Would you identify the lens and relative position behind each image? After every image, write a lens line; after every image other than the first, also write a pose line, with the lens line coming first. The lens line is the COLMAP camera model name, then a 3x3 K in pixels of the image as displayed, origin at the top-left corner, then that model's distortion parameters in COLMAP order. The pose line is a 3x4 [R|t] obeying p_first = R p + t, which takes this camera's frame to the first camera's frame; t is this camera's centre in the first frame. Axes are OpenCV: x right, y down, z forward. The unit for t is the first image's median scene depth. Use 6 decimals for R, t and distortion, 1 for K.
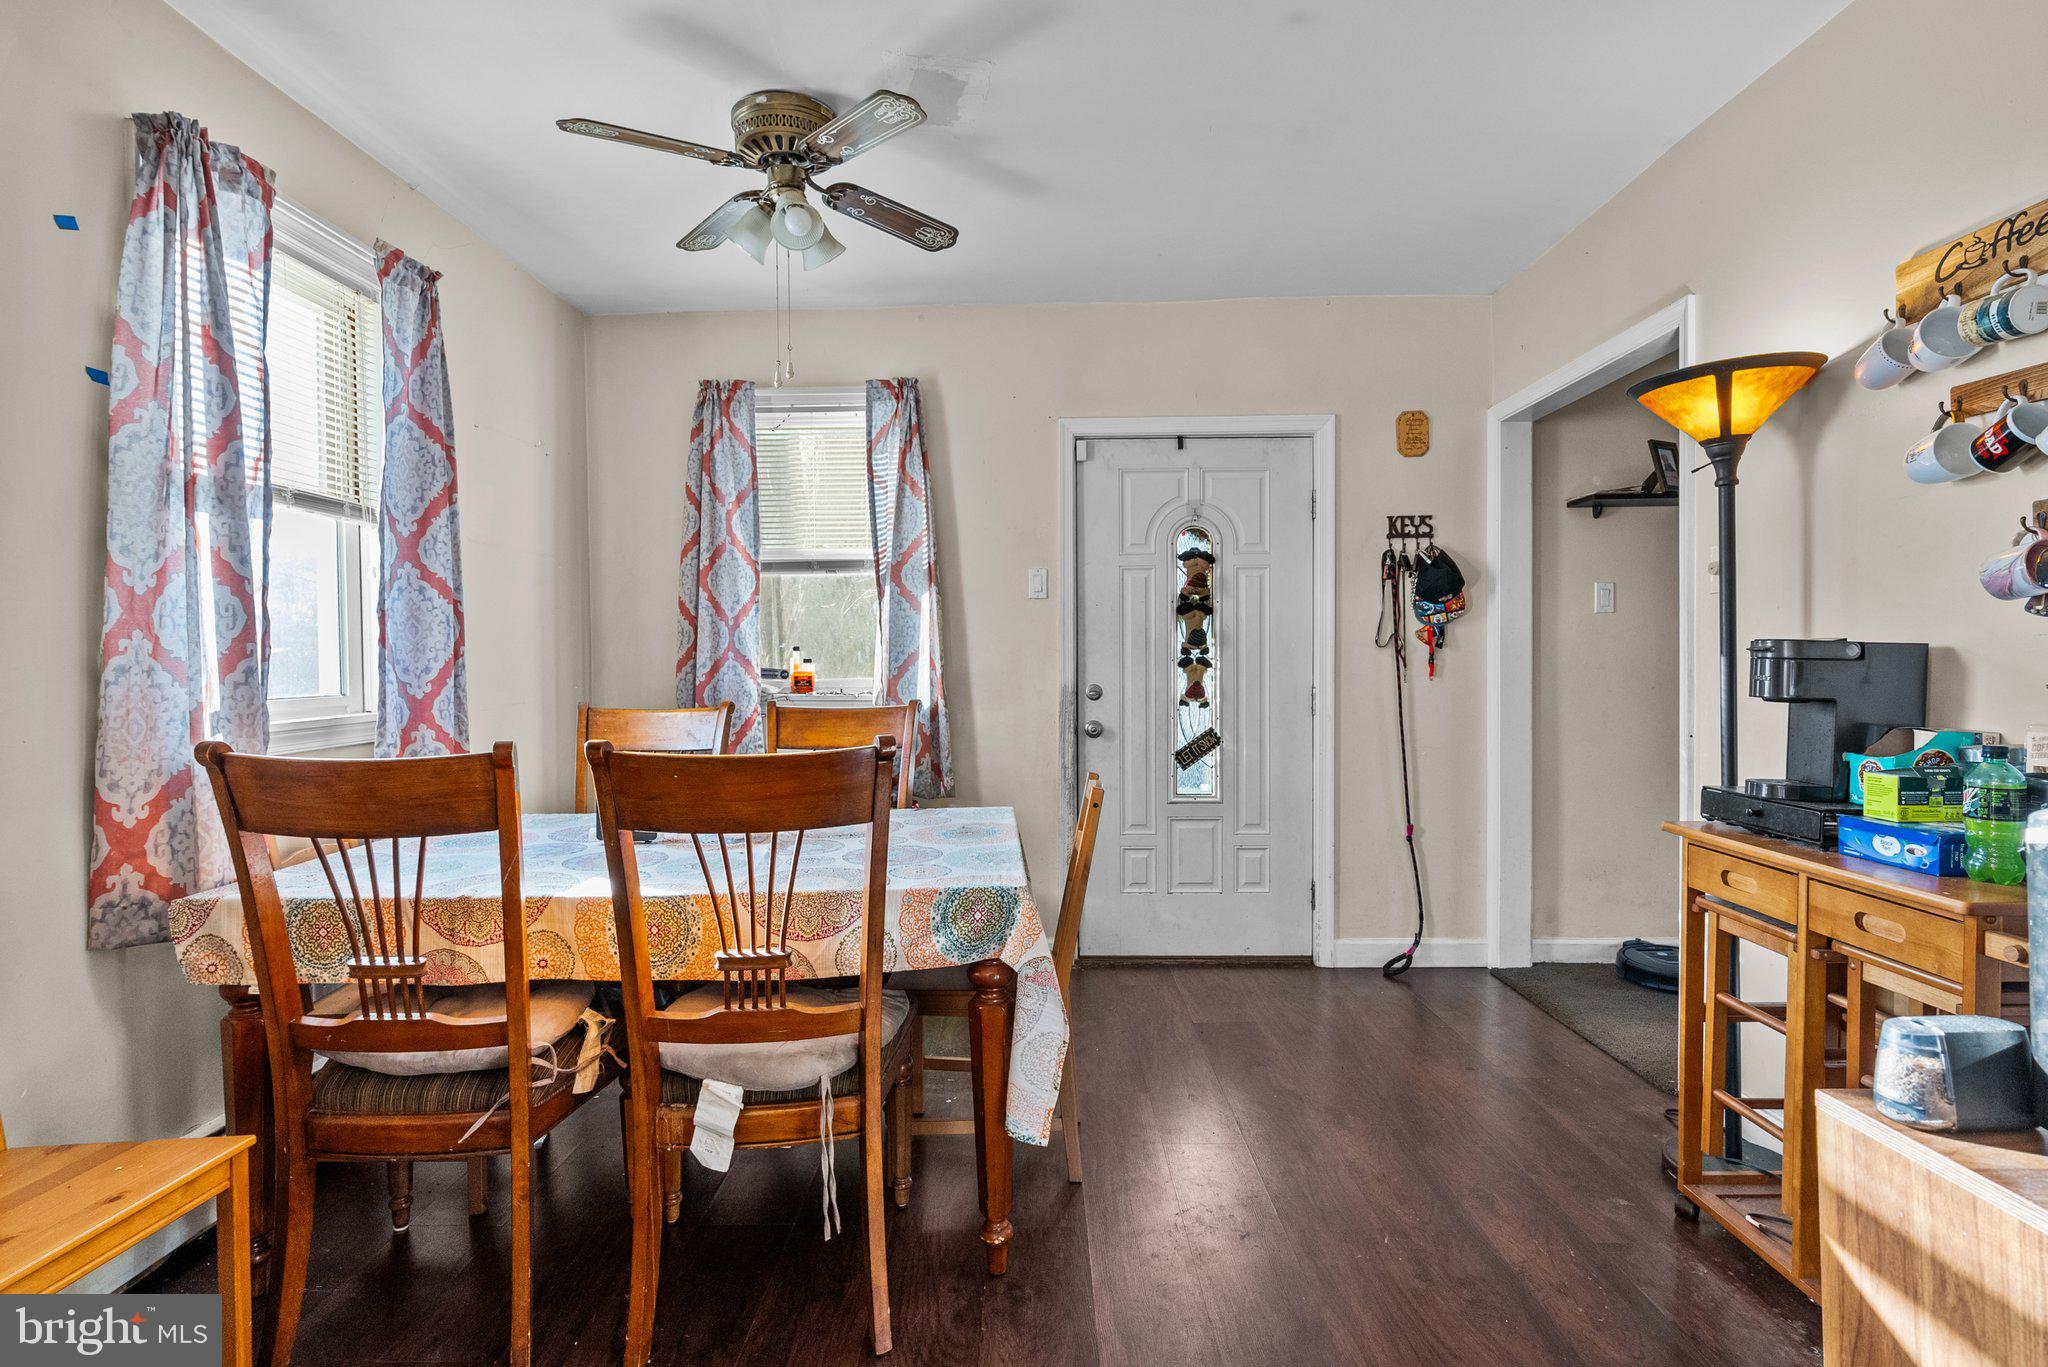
lens RADIAL K [[1029.8, 0, 1021.6], [0, 1029.8, 680.2], [0, 0, 1]] dist [-0.005225, 0.002506]
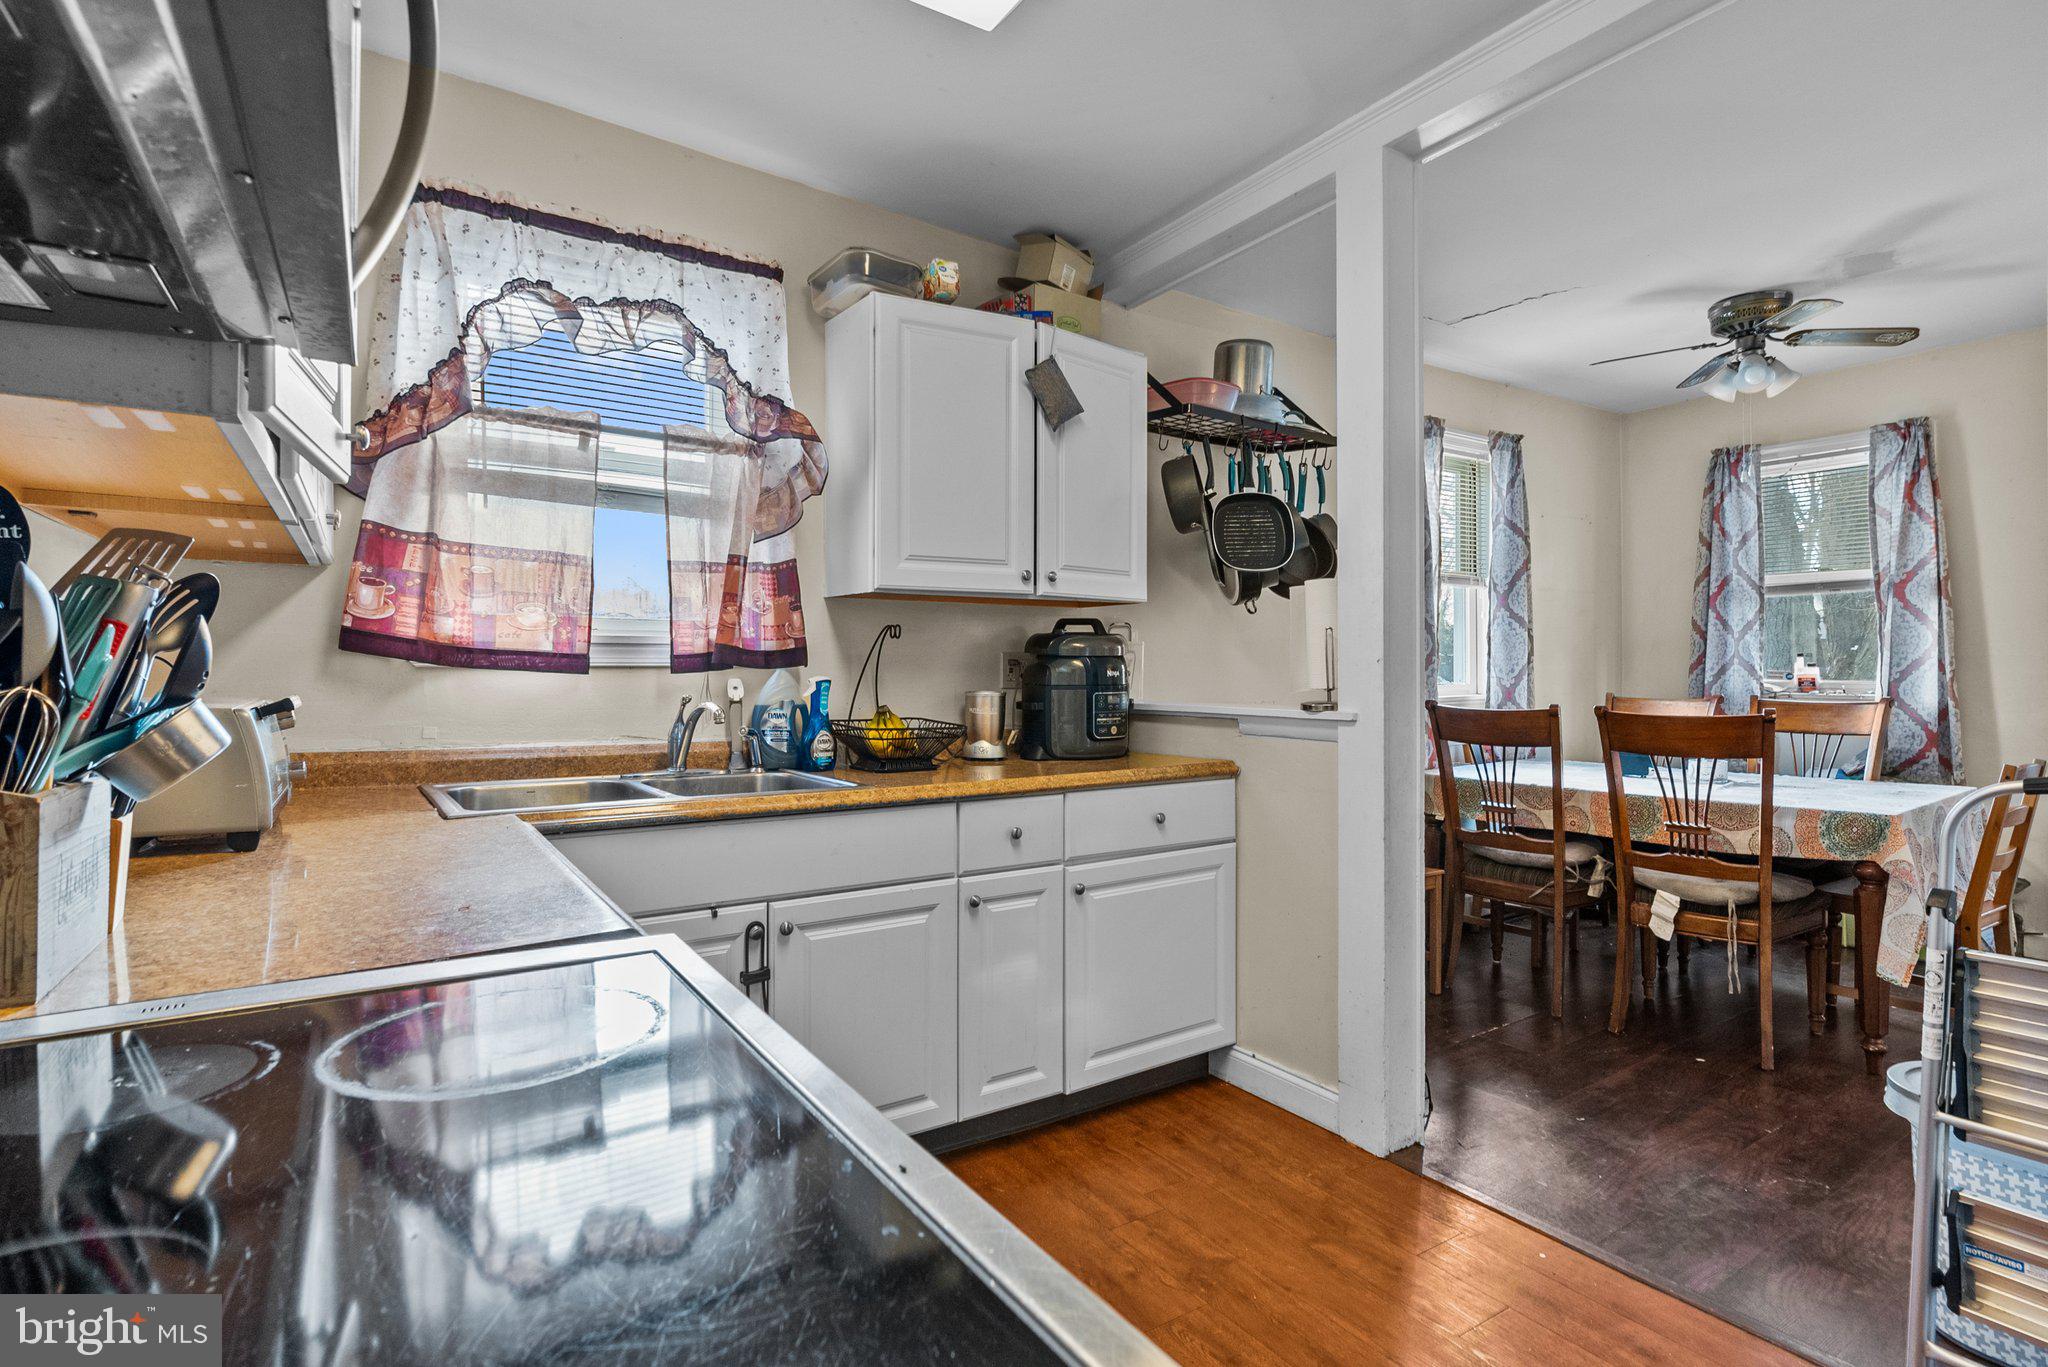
lens RADIAL K [[1029.8, 0, 1037.7], [0, 1029.8, 675.0], [0, 0, 1]] dist [-0.005225, 0.002506]
pose [[0.590615, 0.010781, -0.806881, 0.338018], [-0.016606, 0.999861, 0.001205, 0.008519], [0.806782, 0.012687, 0.590712, -0.650086]]
